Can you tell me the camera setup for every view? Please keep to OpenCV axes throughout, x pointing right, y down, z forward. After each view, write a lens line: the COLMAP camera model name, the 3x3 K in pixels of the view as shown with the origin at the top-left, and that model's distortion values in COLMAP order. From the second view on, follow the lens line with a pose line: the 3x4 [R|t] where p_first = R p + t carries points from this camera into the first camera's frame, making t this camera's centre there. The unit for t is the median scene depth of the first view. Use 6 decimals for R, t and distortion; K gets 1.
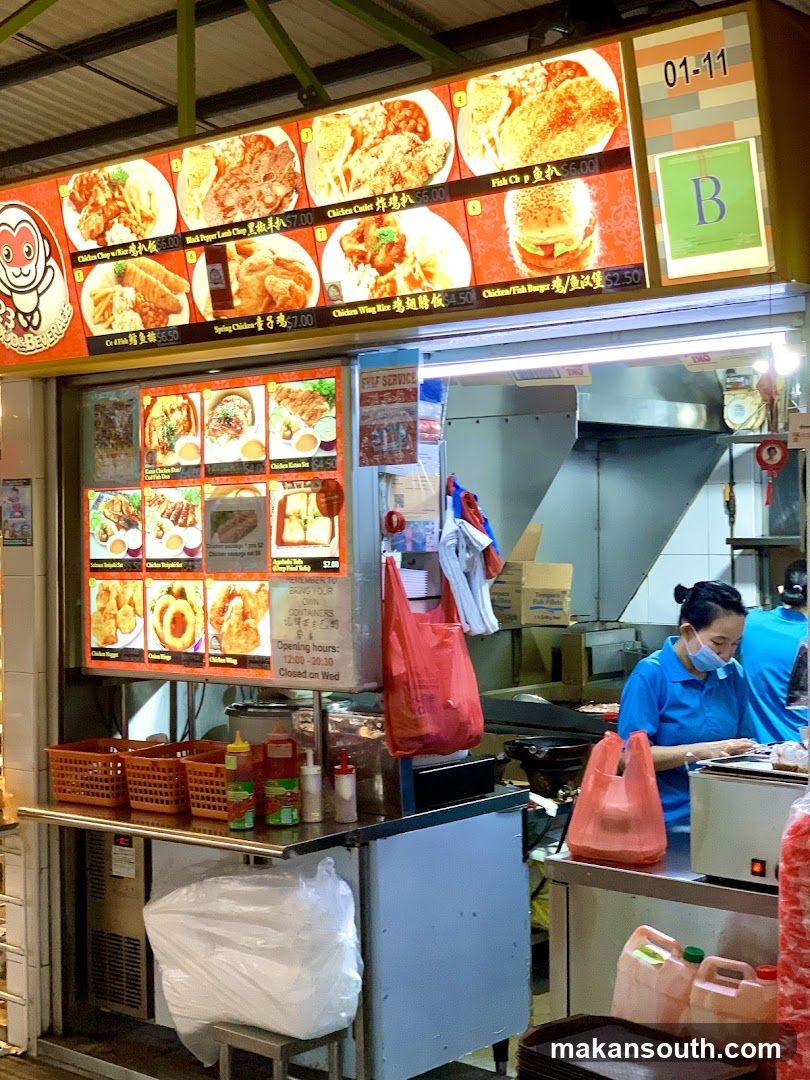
lens RADIAL K [[1655.3, 0, 405.0], [0, 1655.3, 540.0], [0, 0, 1]] dist [-0.099631, 1.760058]
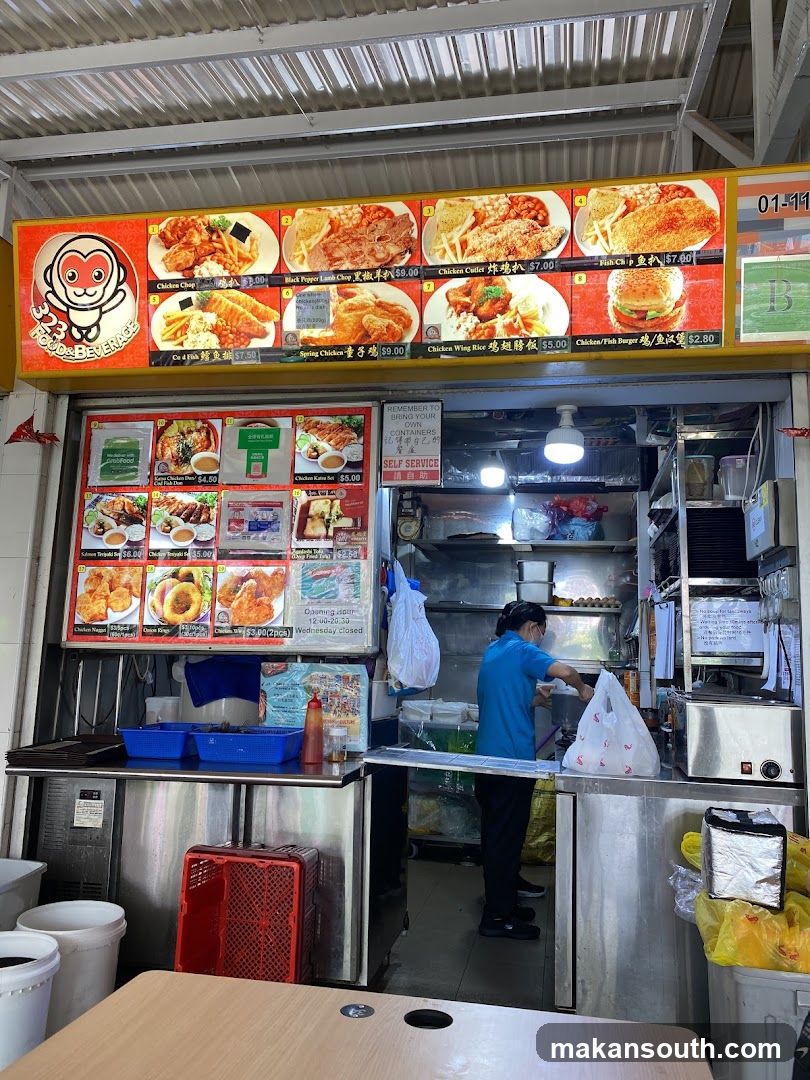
lens RADIAL K [[859.7, 0, 430.3], [0, 859.7, 542.6], [0, 0, 1]] dist [0.084507, -0.198947]
pose [[0.855390, 0.113146, 0.505476, -0.341256], [-0.035253, 0.986305, -0.161118, 0.114981], [-0.516784, 0.119999, 0.847664, 0.403587]]
